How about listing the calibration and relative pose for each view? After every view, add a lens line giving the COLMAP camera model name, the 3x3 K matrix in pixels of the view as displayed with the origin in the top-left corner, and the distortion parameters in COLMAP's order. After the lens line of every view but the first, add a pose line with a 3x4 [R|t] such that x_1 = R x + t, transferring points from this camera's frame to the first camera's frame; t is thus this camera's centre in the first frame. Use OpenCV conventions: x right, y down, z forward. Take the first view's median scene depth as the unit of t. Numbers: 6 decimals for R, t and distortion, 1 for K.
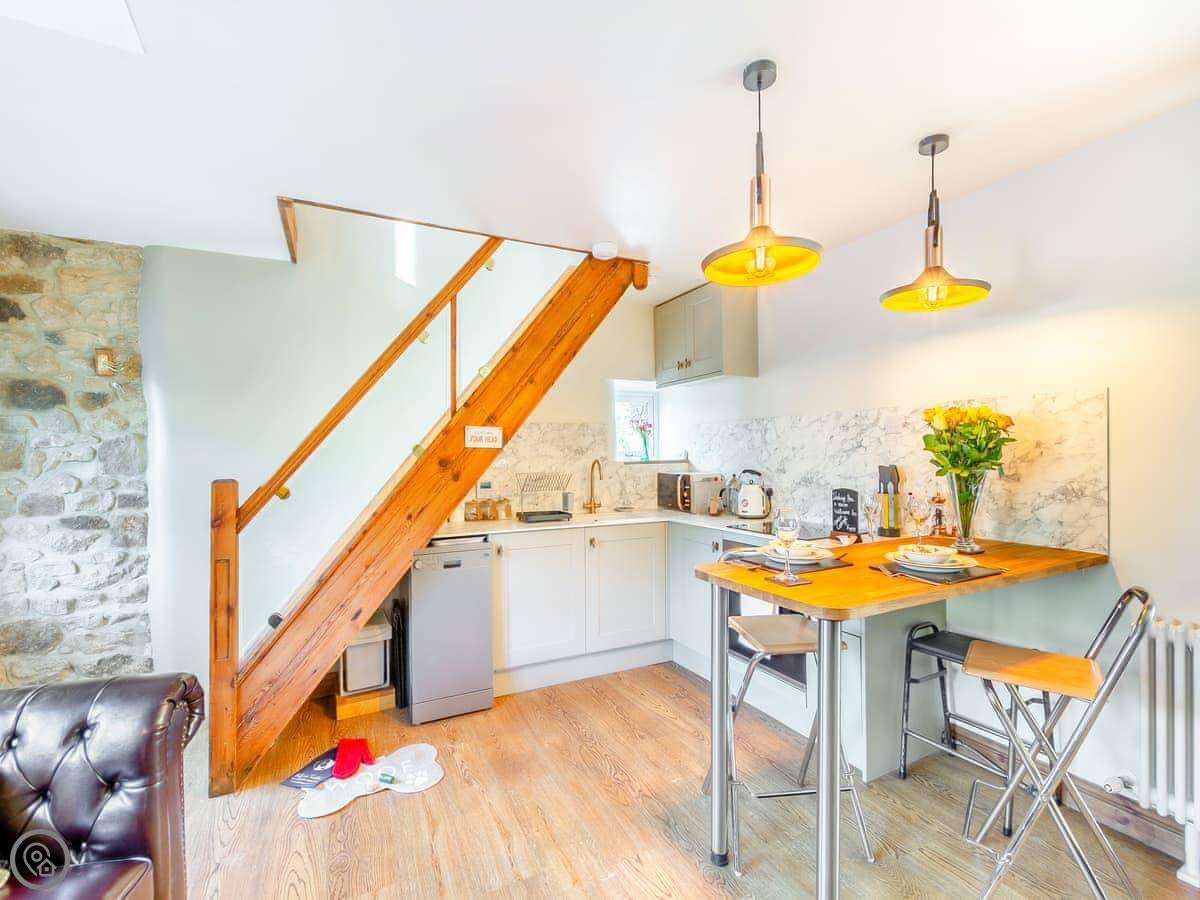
lens RADIAL K [[536.0, 0, 596.2], [0, 536.0, 455.8], [0, 0, 1]] dist [0.001549, 0.000087]
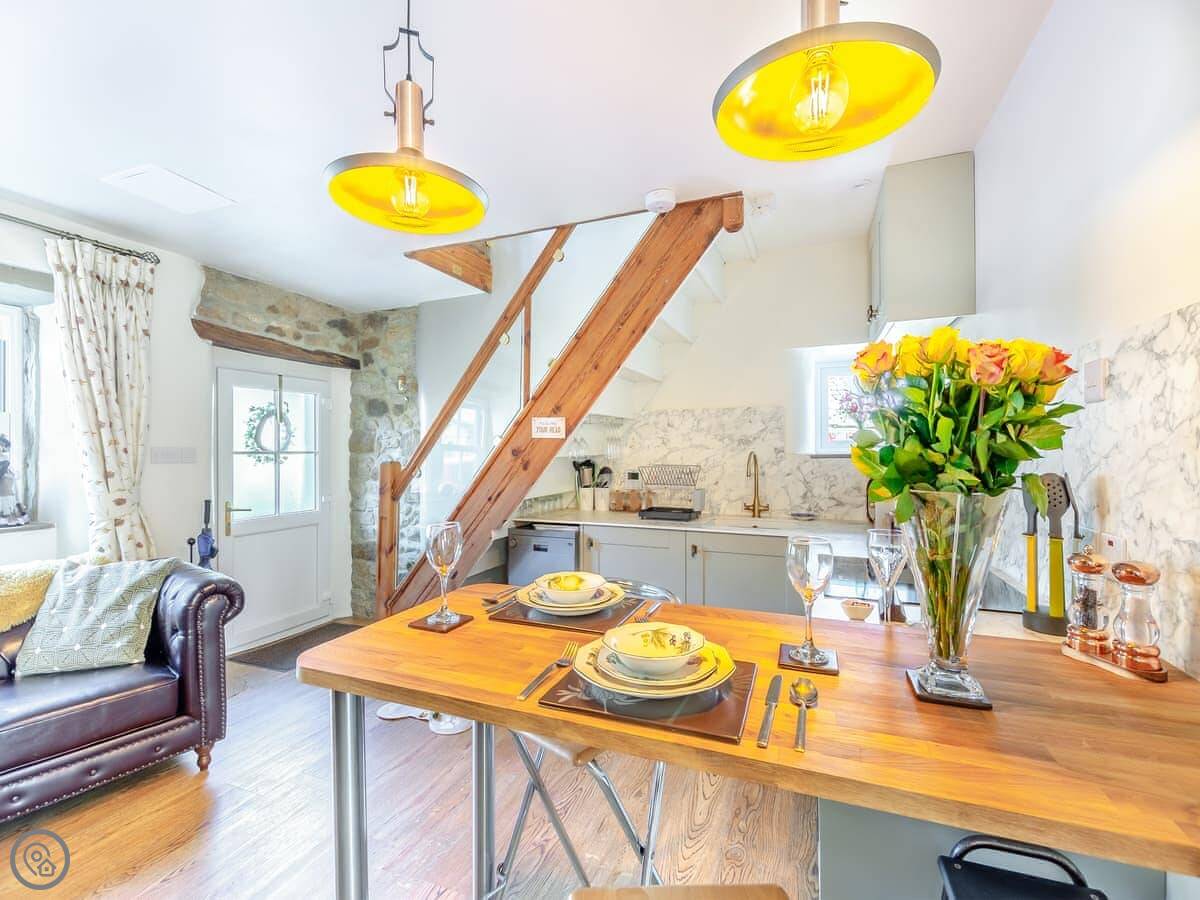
lens RADIAL K [[522.9, 0, 604.6], [0, 522.9, 450.6], [0, 0, 1]] dist [0.003328, 0.000312]
pose [[0.667244, 0.013252, -0.744722, 0.592733], [-0.004326, 0.999894, 0.013917, -0.005661], [0.744827, -0.006064, 0.667230, 0.407628]]
